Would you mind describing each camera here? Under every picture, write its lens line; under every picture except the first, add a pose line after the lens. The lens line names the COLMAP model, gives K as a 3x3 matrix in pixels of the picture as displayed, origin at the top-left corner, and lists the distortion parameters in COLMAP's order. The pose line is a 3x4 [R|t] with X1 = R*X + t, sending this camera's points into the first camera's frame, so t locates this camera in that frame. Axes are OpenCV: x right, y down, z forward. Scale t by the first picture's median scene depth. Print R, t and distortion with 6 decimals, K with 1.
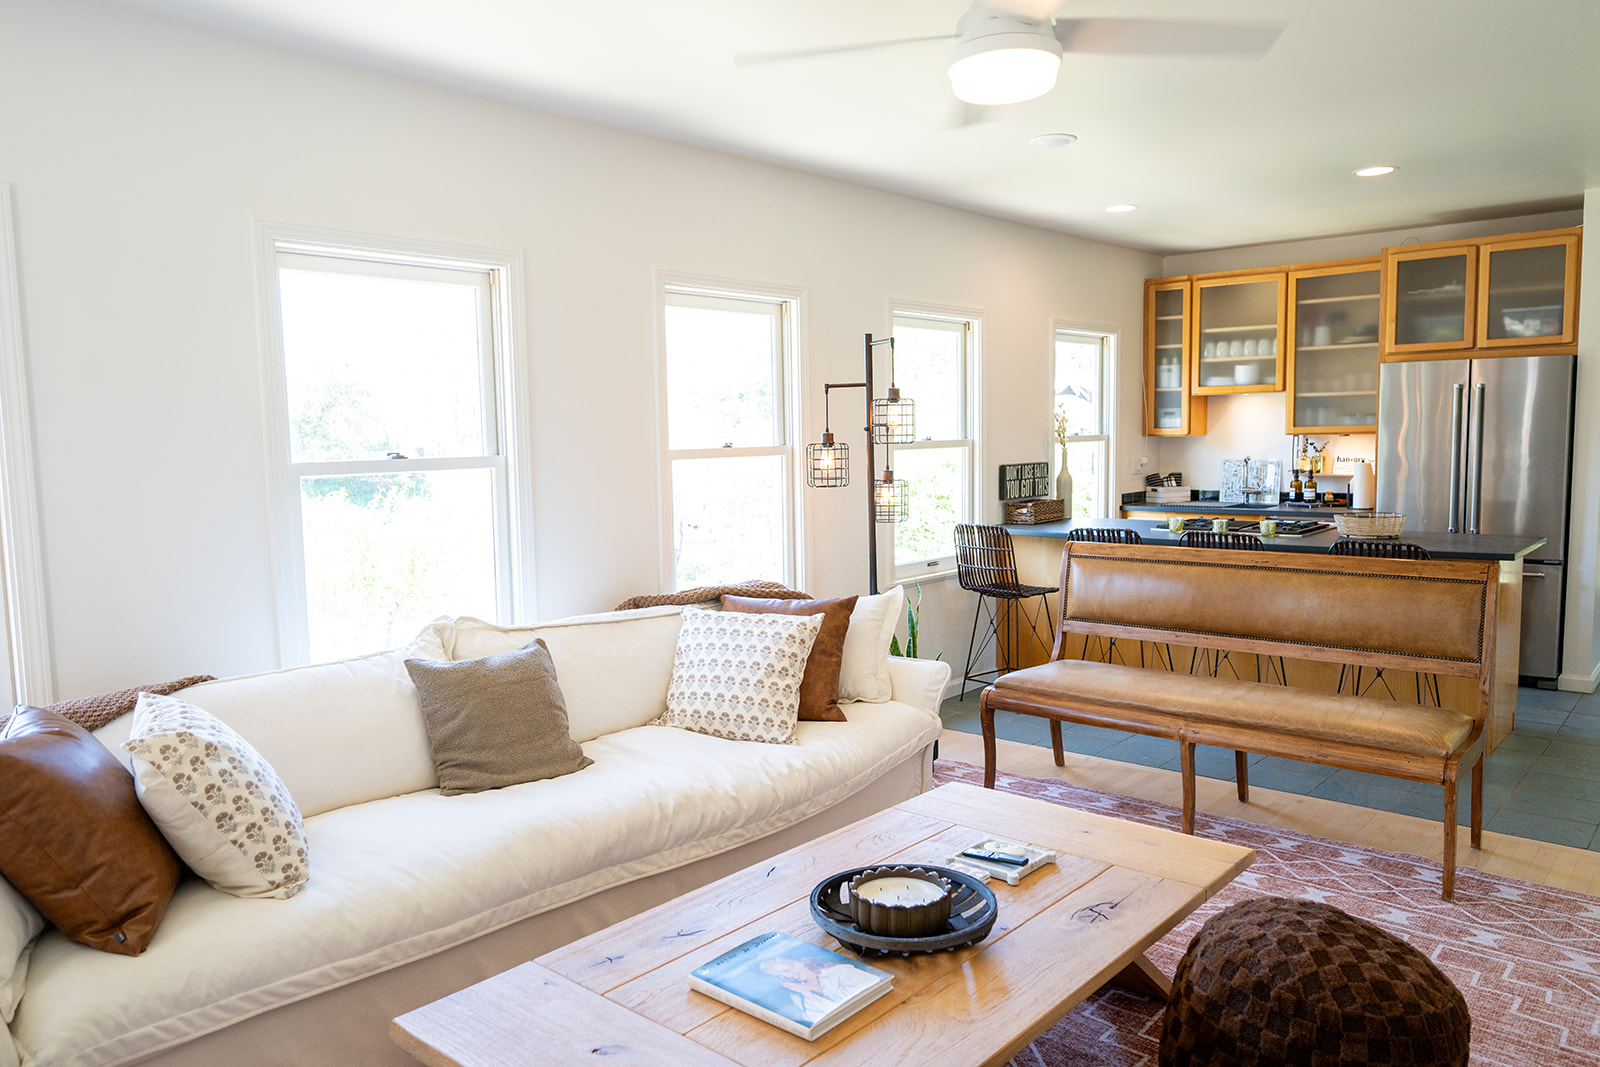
lens RADIAL K [[1152.2, 0, 808.5], [0, 1152.2, 528.7], [0, 0, 1]] dist [-0.003359, 0.011082]
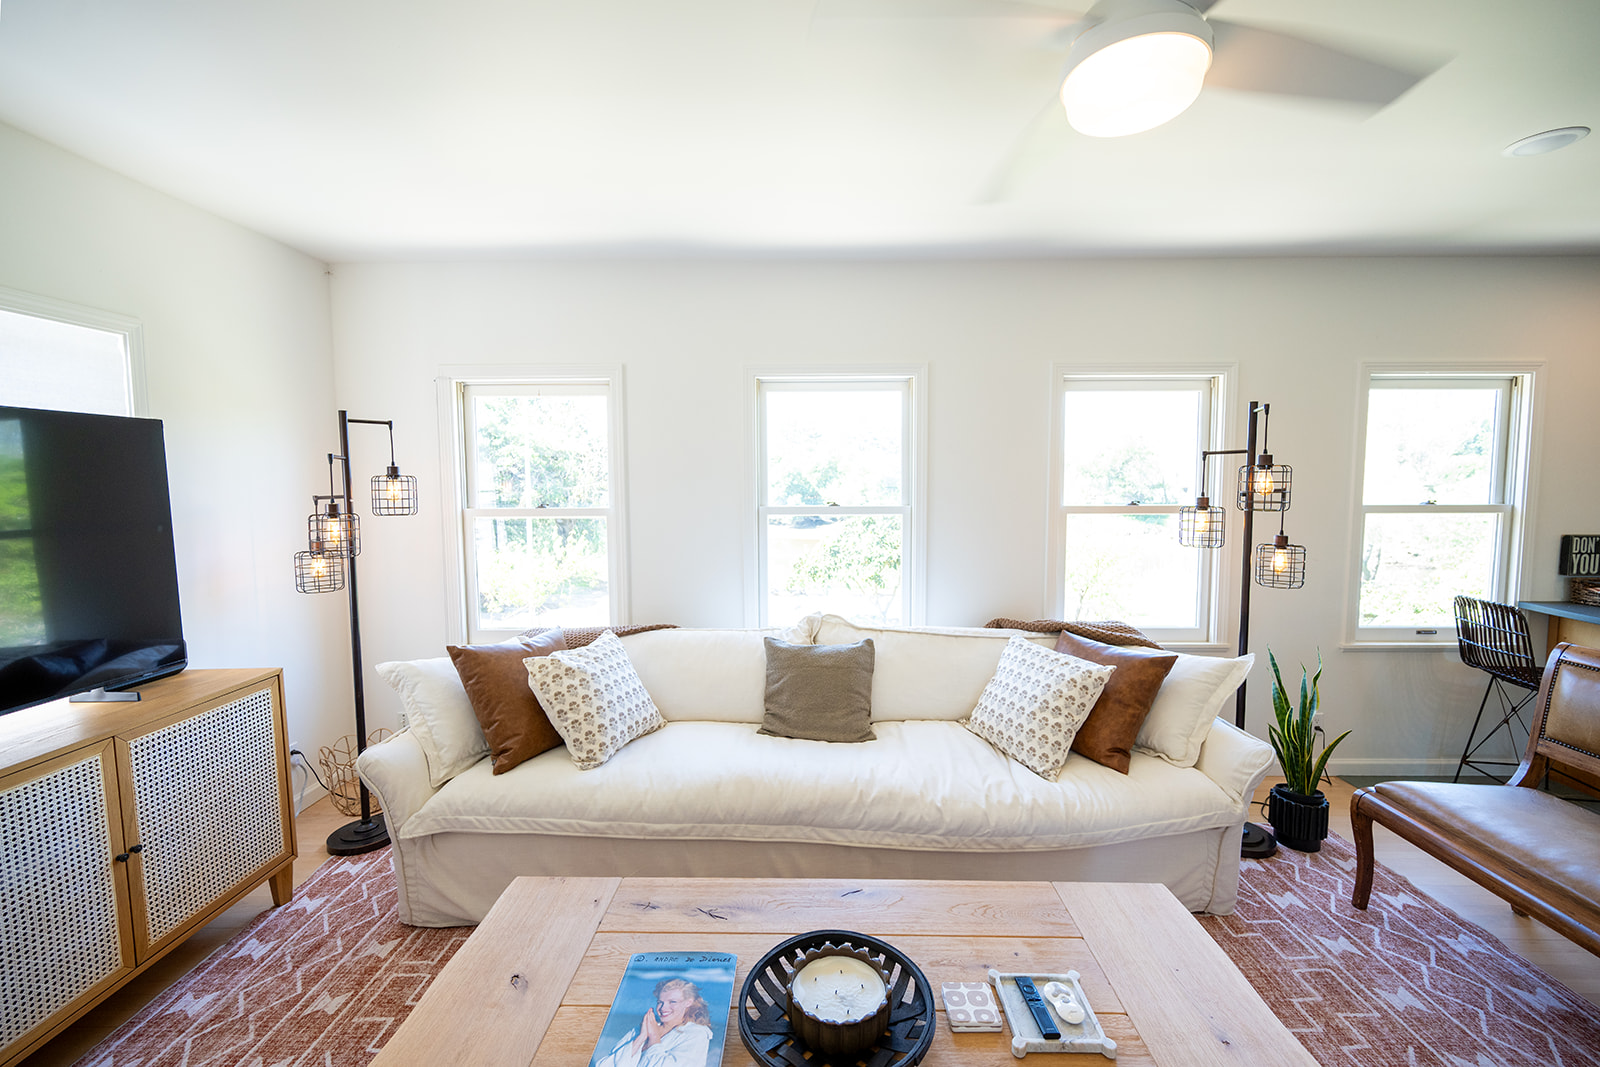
lens RADIAL K [[627.5, 0, 807.7], [0, 627.5, 538.1], [0, 0, 1]] dist [-0.000715, 0.000614]
pose [[0.642510, 0.082578, -0.761815, 0.231551], [-0.075236, 0.996171, 0.044528, -0.044285], [0.762575, 0.028706, 0.646263, 0.349042]]
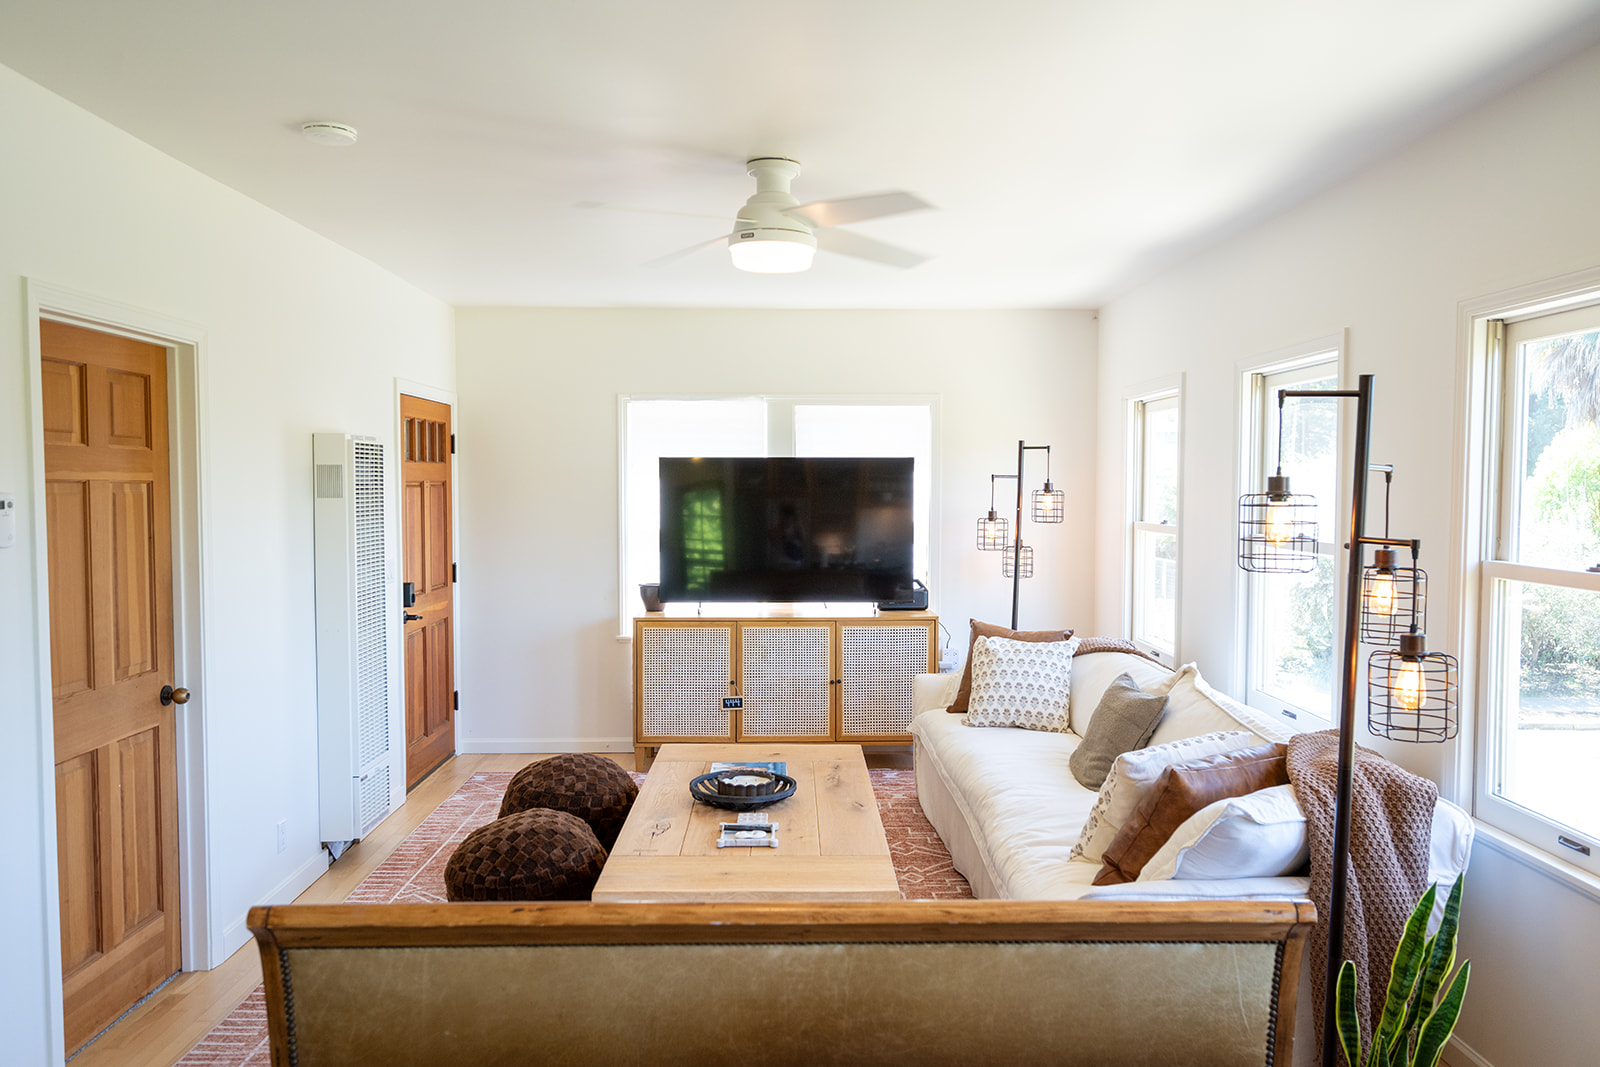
lens RADIAL K [[1152.2, 0, 806.4], [0, 1152.2, 549.3], [0, 0, 1]] dist [-0.003359, 0.011082]
pose [[-0.745515, 0.055859, -0.664144, 0.630541], [-0.048862, 0.989219, 0.138049, -0.152785], [0.664696, 0.135369, -0.734748, 1.256328]]
